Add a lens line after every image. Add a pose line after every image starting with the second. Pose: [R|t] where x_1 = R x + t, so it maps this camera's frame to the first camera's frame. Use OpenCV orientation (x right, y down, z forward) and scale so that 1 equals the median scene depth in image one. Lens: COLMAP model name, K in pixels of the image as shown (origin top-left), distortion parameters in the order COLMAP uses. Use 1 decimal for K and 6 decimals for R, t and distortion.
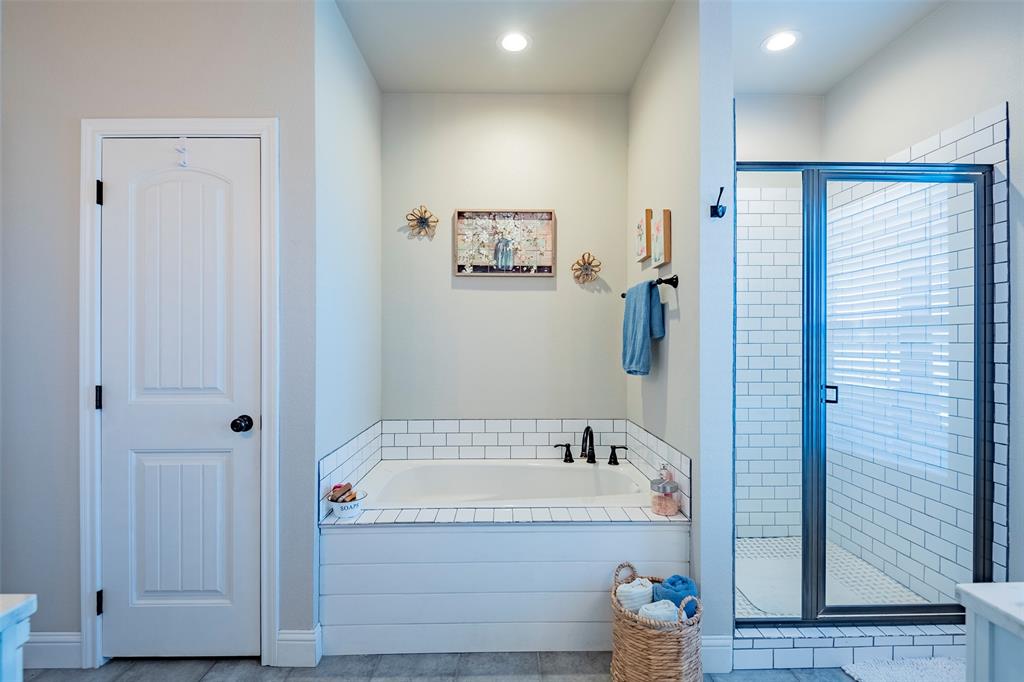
lens RADIAL K [[466.9, 0, 510.3], [0, 466.9, 340.6], [0, 0, 1]] dist [-0.006915, -0.004343]
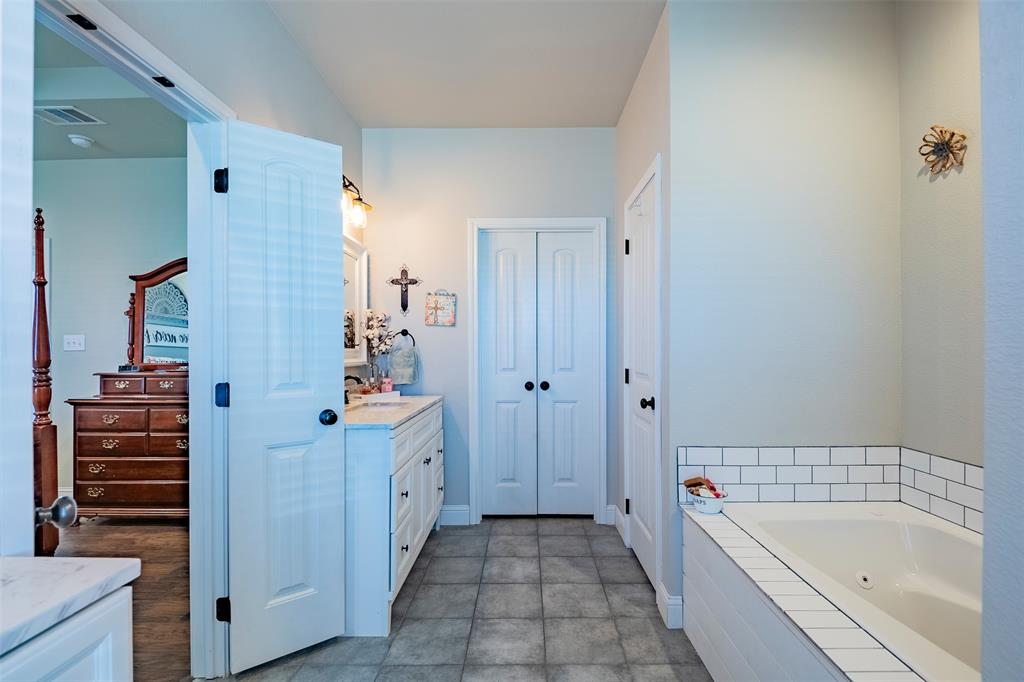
lens RADIAL K [[466.9, 0, 513.7], [0, 466.9, 343.1], [0, 0, 1]] dist [-0.006915, -0.004343]
pose [[-0.034399, -0.006753, -0.999385, 0.463637], [0.006958, 0.999951, -0.006996, 0.012212], [0.999384, -0.007194, -0.034351, 0.432052]]
